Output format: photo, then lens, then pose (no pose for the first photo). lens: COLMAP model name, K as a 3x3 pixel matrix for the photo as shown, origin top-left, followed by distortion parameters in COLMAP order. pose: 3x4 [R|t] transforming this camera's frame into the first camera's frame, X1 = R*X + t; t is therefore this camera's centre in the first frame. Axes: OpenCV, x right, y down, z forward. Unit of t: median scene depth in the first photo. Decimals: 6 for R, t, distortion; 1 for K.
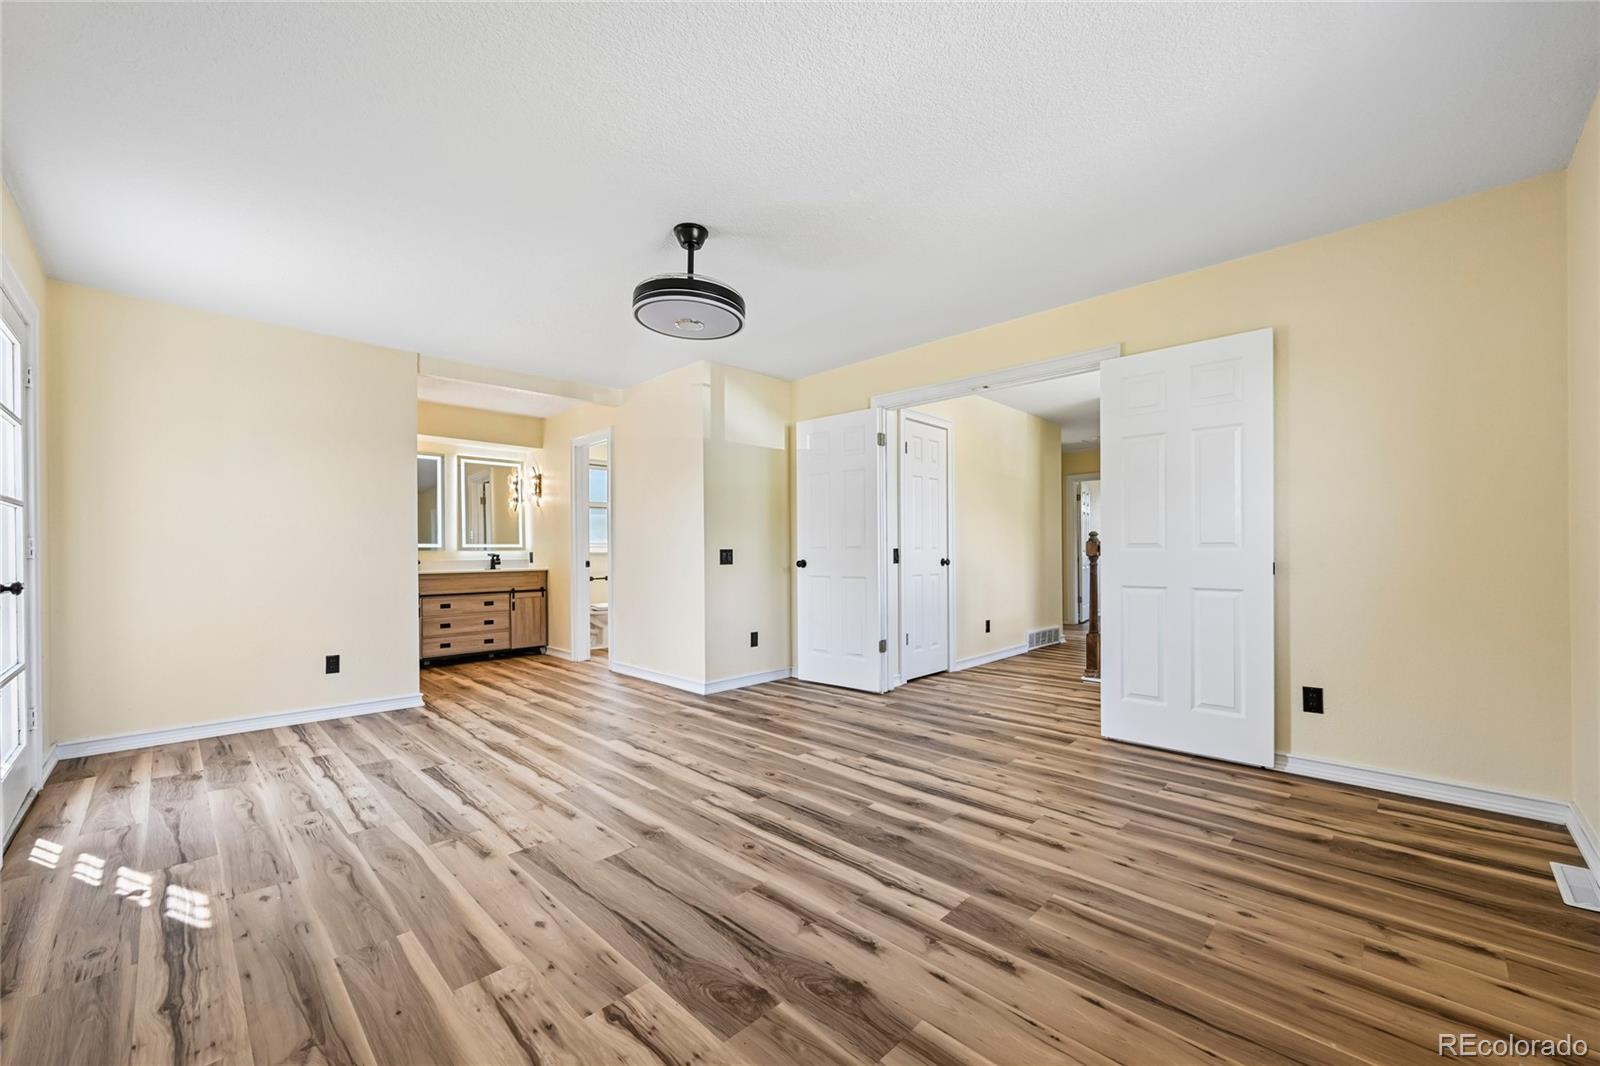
lens RADIAL K [[624.7, 0, 801.6], [0, 624.7, 558.1], [0, 0, 1]] dist [-0.001522, 0.000256]
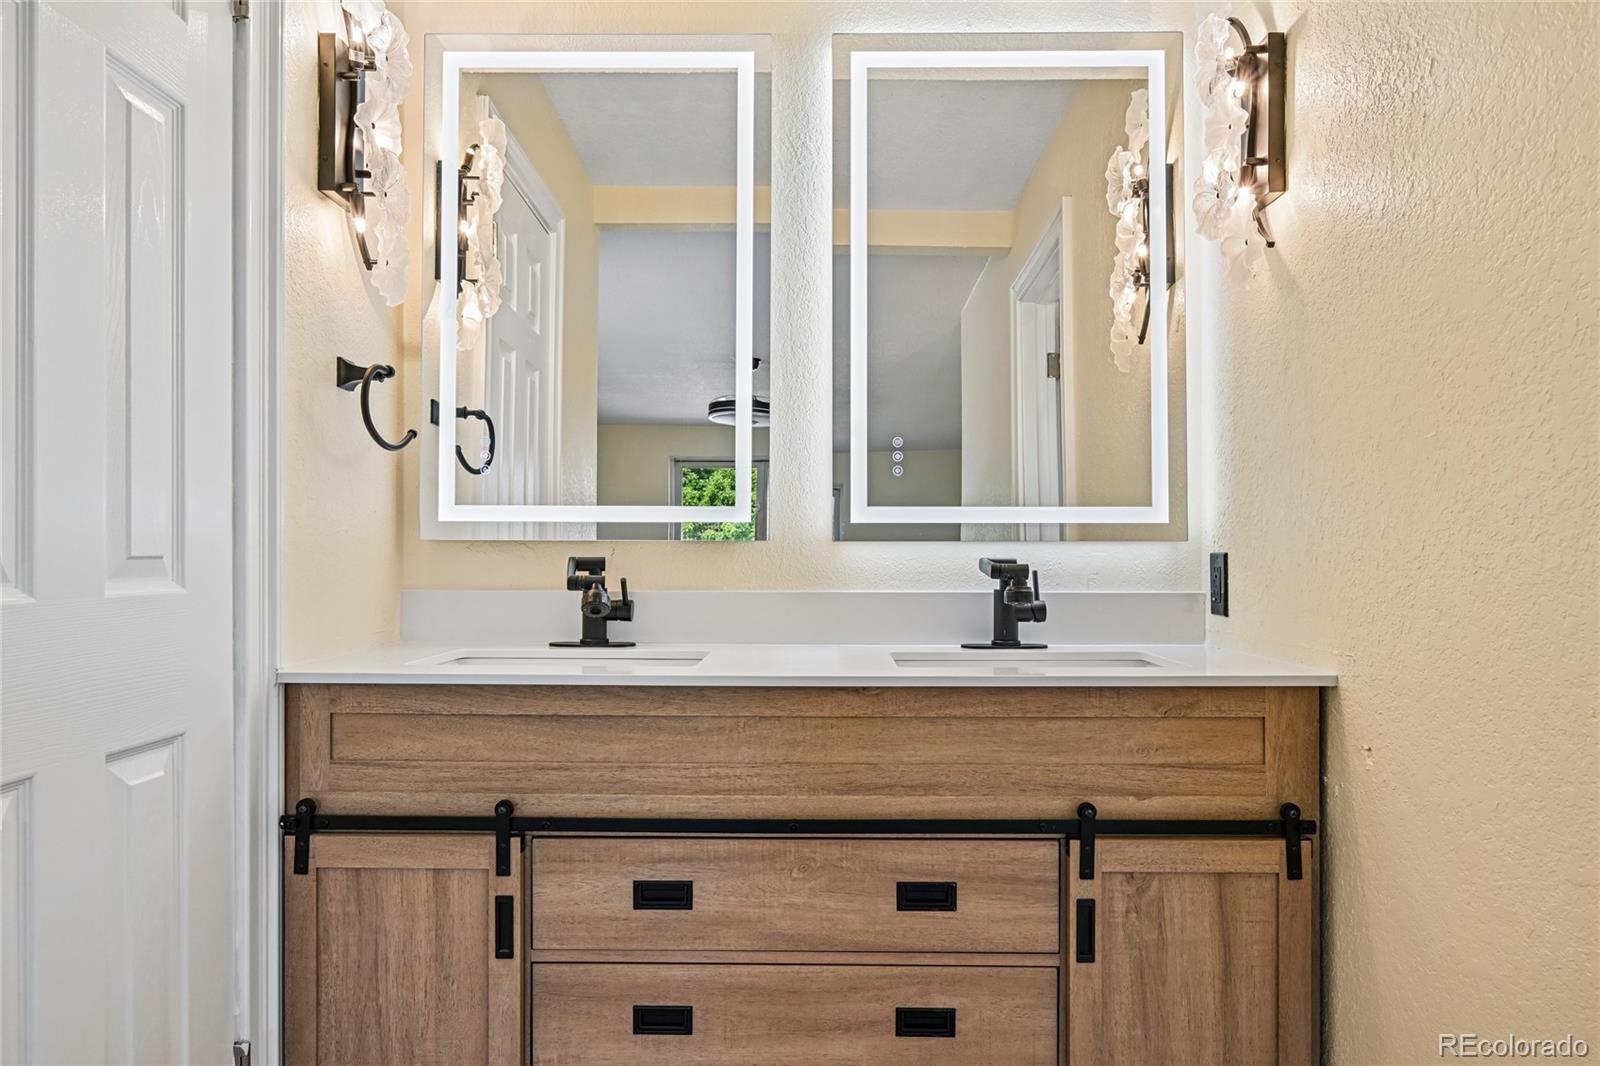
lens RADIAL K [[1027.8, 0, 793.3], [0, 1027.8, 538.3], [0, 0, 1]] dist [-0.007084, -0.000632]
pose [[0.686775, 0.004408, -0.726857, -0.611892], [-0.014316, 0.999870, -0.007463, -0.019122], [0.726729, 0.015531, 0.686749, 1.432520]]
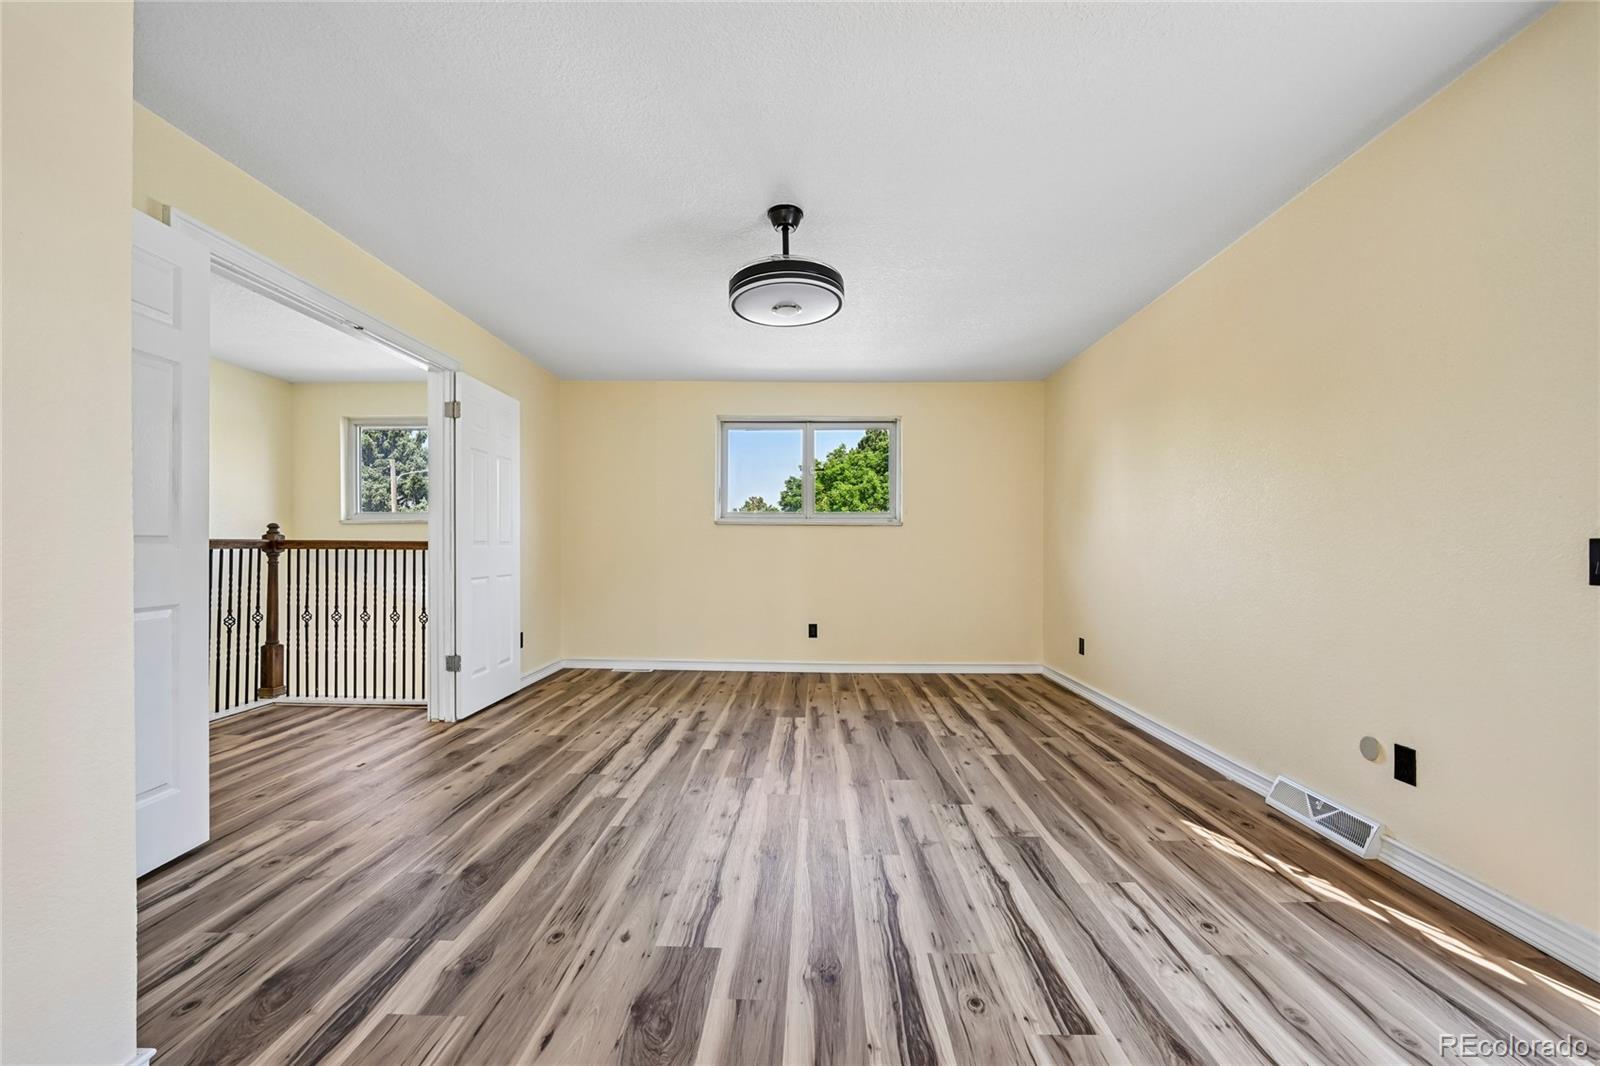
lens RADIAL K [[624.7, 0, 799.2], [0, 624.7, 537.2], [0, 0, 1]] dist [-0.001522, 0.000256]
pose [[-0.681174, 0.016250, 0.731941, -0.714217], [0.012197, 0.999867, -0.010847, -0.011837], [-0.732020, 0.001539, -0.681282, 1.305177]]
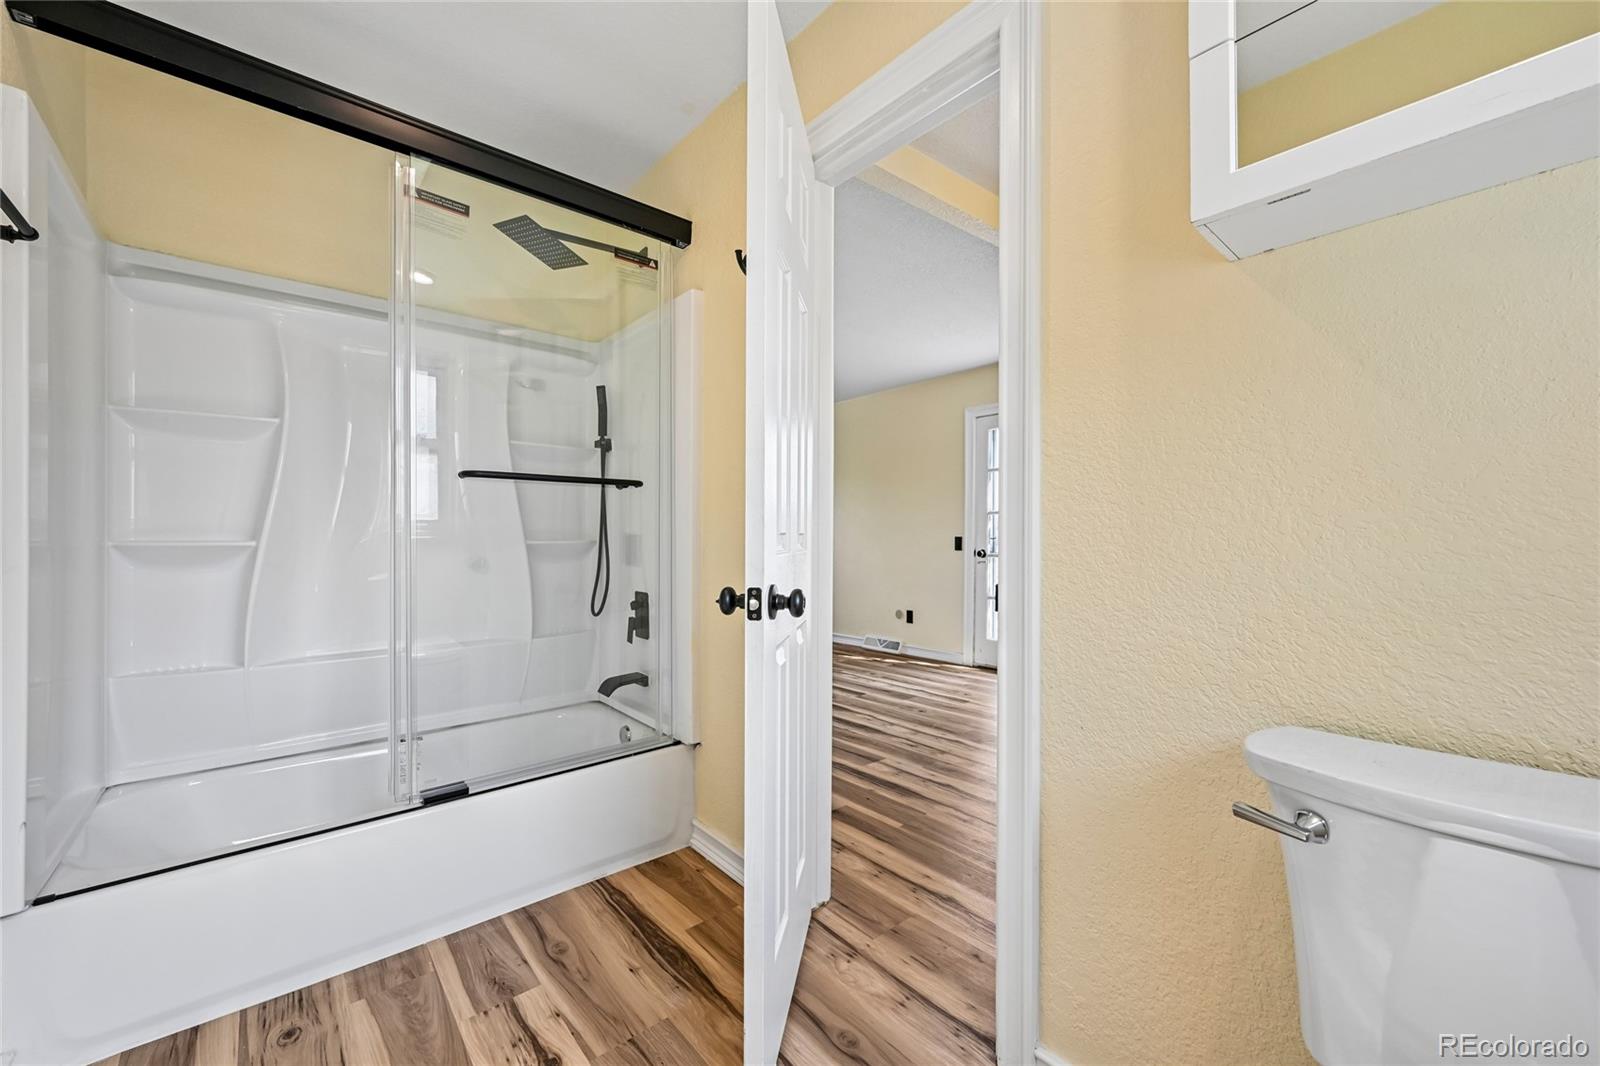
lens RADIAL K [[624.7, 0, 799.2], [0, 624.7, 536.1], [0, 0, 1]] dist [-0.001522, 0.000256]
pose [[-0.996107, 0.004003, 0.088058, -0.524241], [0.004533, 0.999973, 0.005828, -0.020666], [-0.088032, 0.006205, -0.996098, 2.153879]]
